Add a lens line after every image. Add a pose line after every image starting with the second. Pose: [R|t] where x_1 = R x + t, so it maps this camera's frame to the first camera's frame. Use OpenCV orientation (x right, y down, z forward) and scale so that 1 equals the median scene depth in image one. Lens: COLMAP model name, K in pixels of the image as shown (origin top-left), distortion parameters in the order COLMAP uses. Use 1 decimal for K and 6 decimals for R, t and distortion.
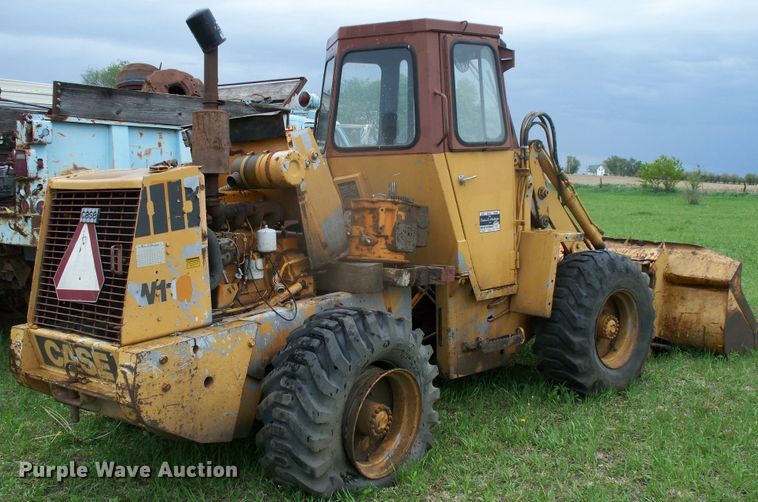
lens RADIAL K [[832.8, 0, 379.6], [0, 832.8, 249.5], [0, 0, 1]] dist [-0.168375, 0.000000]
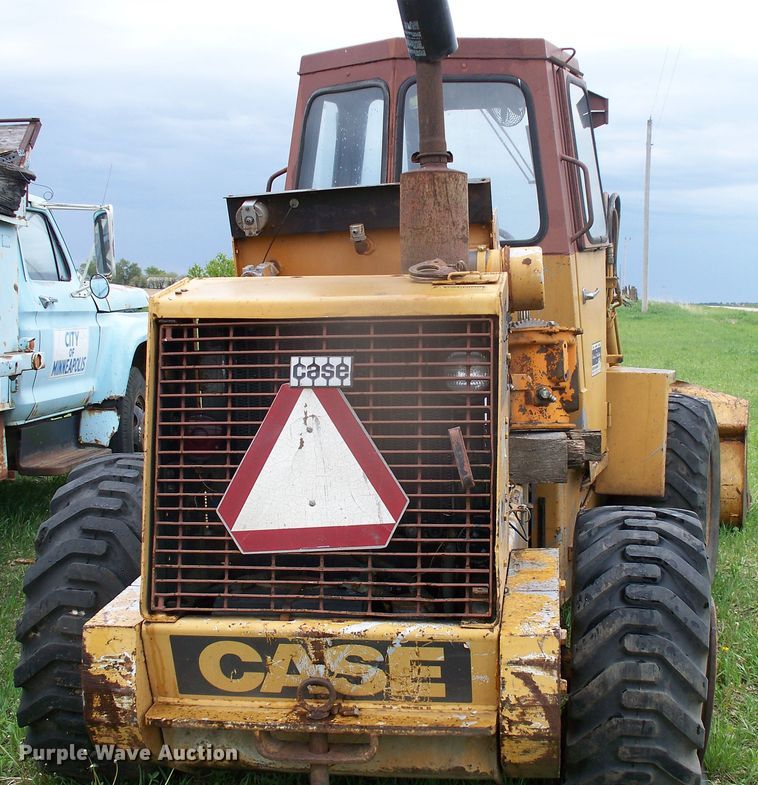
lens RADIAL K [[1245.3, 0, 380.0], [0, 1245.3, 395.0], [0, 0, 1]] dist [-0.194163, 0.000000]
pose [[0.857480, -0.050078, 0.512074, -0.700556], [0.050856, 0.998628, 0.012500, -0.035136], [-0.511997, 0.015324, 0.858850, 0.343339]]
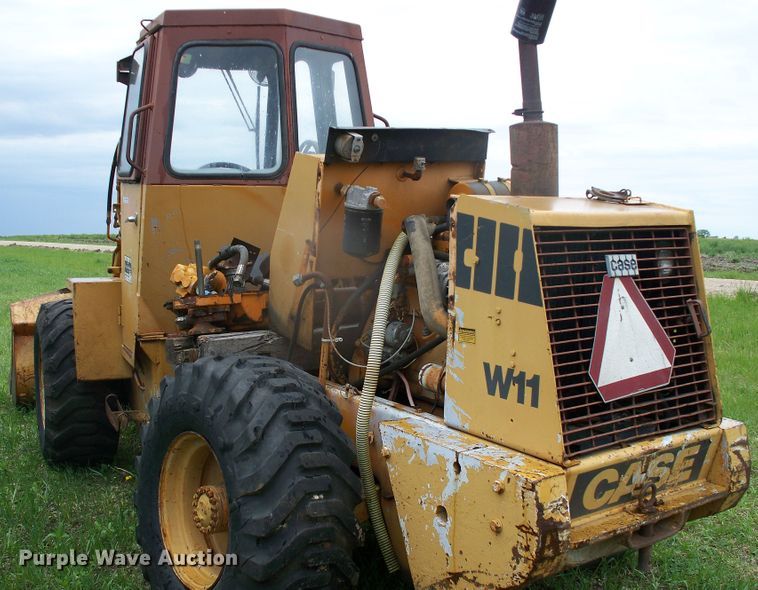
lens RADIAL K [[940.9, 0, 379.8], [0, 940.9, 295.7], [0, 0, 1]] dist [-0.168152, 0.000000]
pose [[0.267439, -0.078293, 0.960389, -1.143057], [0.081973, 0.994929, 0.058282, -0.077547], [-0.960082, 0.063139, 0.272501, 0.977442]]
